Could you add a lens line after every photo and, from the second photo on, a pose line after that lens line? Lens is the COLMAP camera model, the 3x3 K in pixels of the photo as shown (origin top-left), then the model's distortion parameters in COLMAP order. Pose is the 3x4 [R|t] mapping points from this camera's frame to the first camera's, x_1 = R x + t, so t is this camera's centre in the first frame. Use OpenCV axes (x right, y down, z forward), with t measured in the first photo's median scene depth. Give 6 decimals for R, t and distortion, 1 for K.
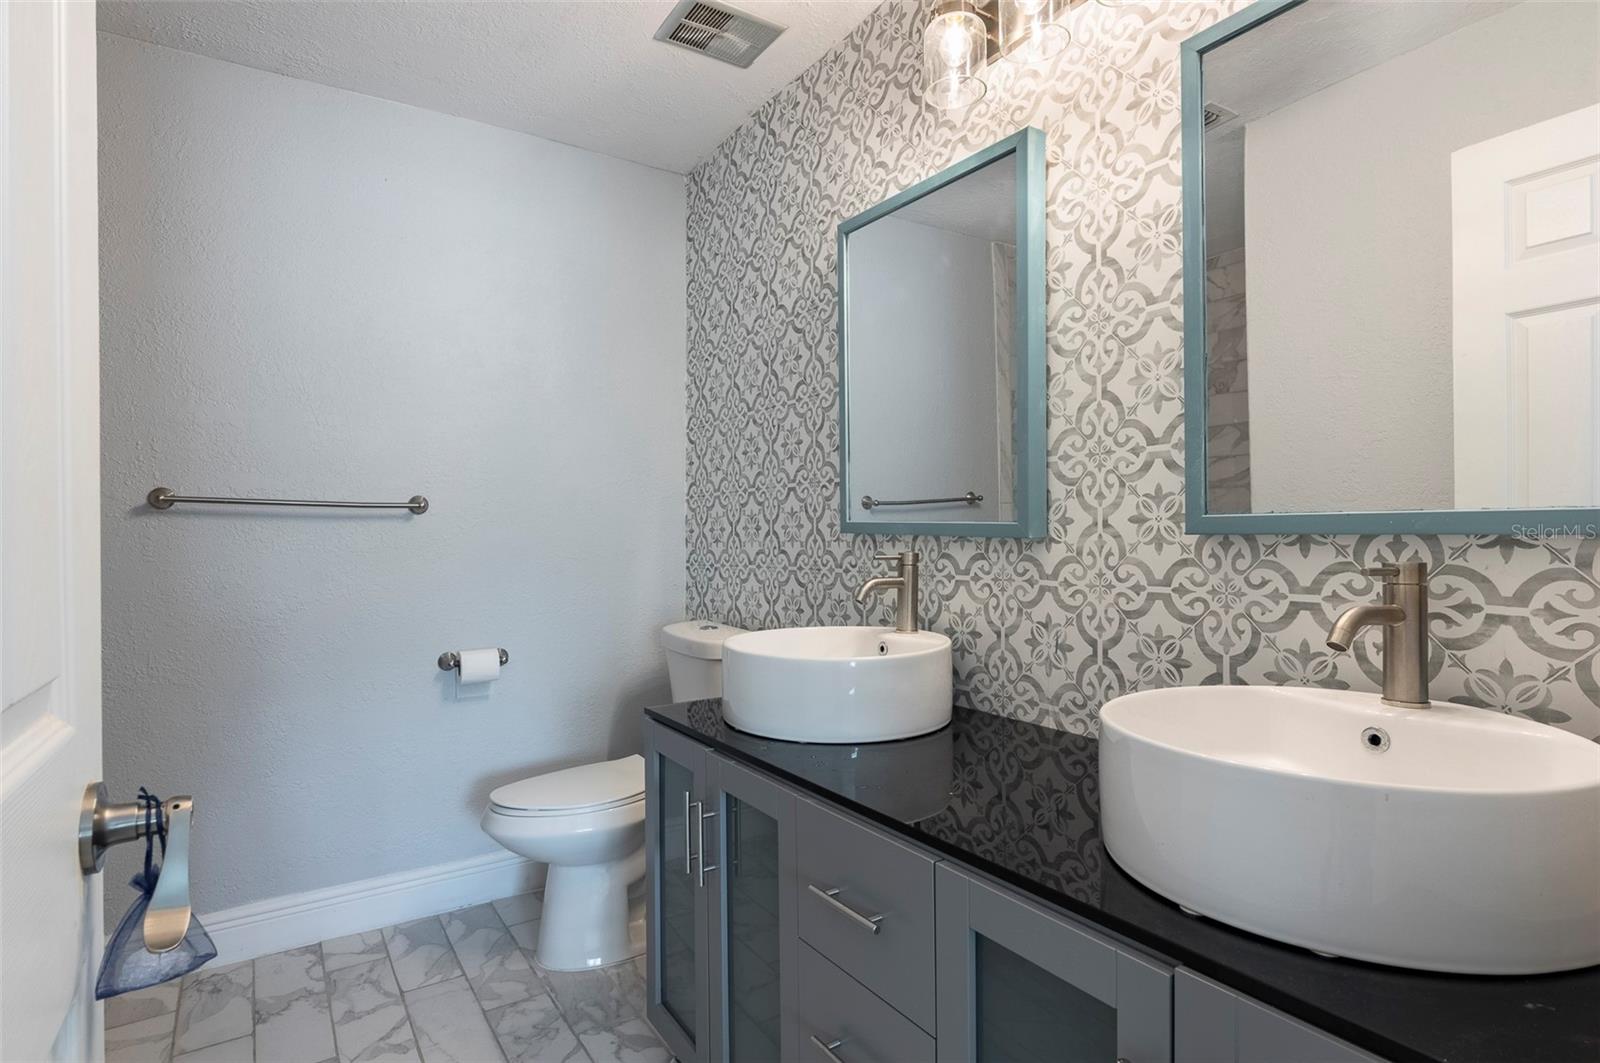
lens RADIAL K [[810.3, 0, 799.1], [0, 810.3, 532.5], [0, 0, 1]] dist [0.002925, -0.000323]
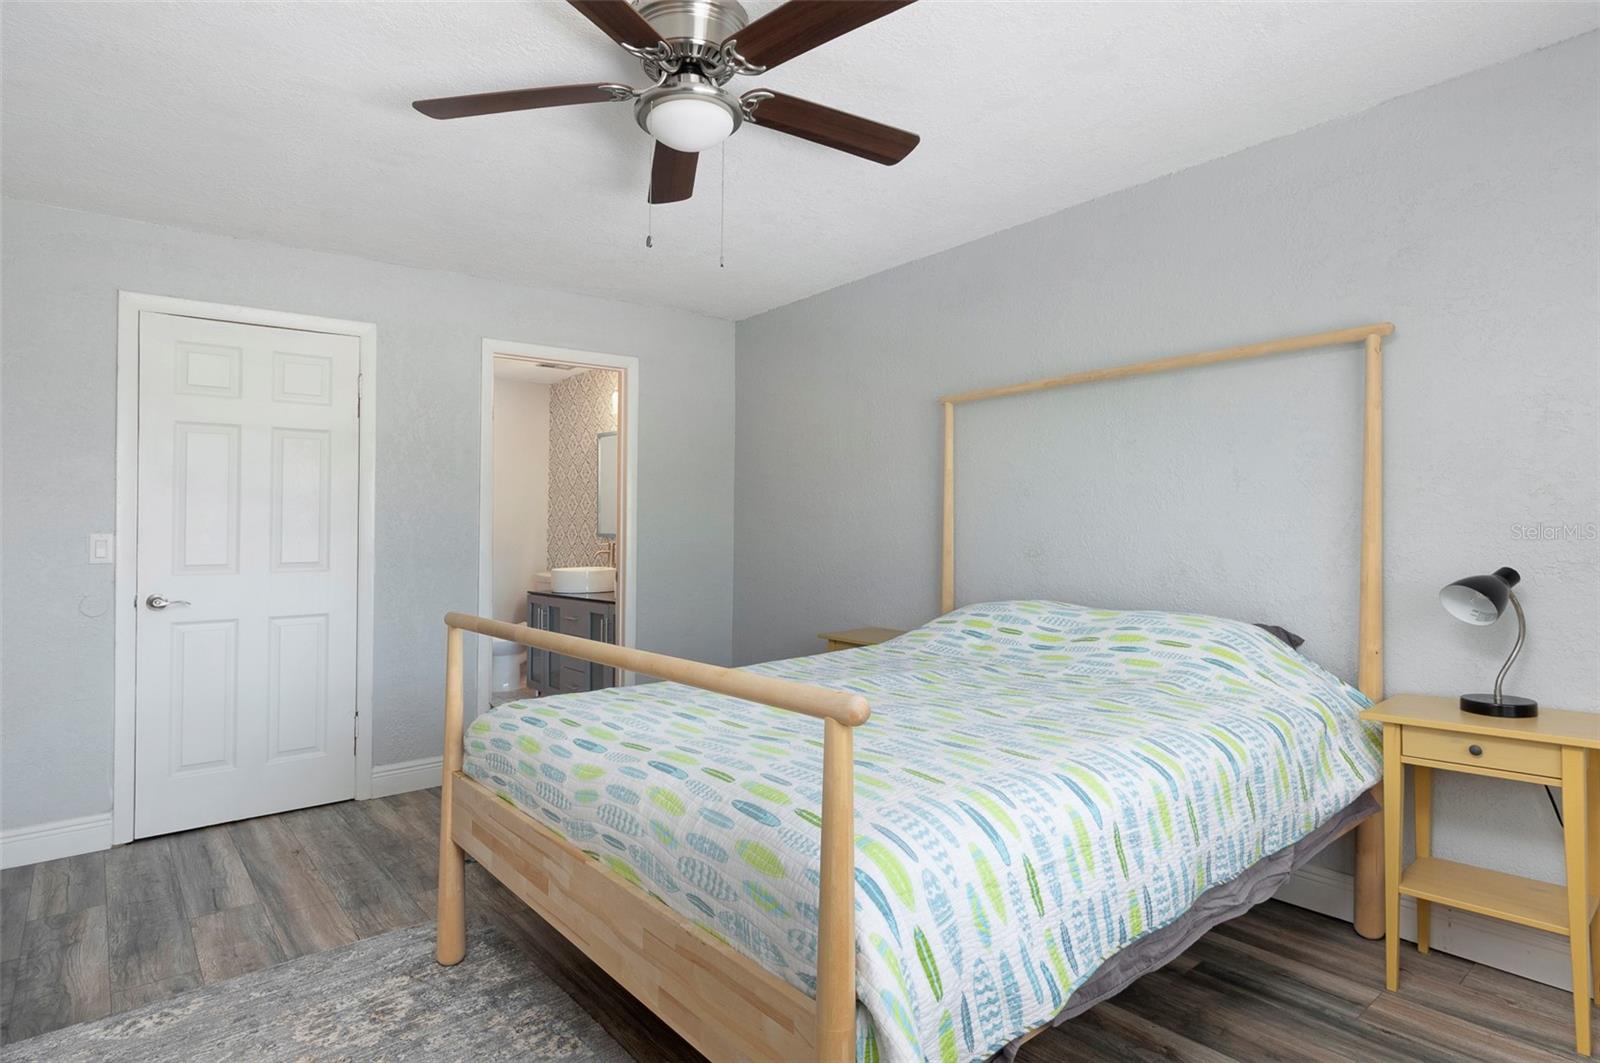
lens RADIAL K [[810.3, 0, 798.5], [0, 810.3, 531.1], [0, 0, 1]] dist [0.002925, -0.000323]
pose [[0.992031, 0.011456, 0.125476, 0.359429], [-0.010565, 0.999914, -0.007766, -0.003949], [-0.125554, 0.006379, 0.992066, -1.781296]]
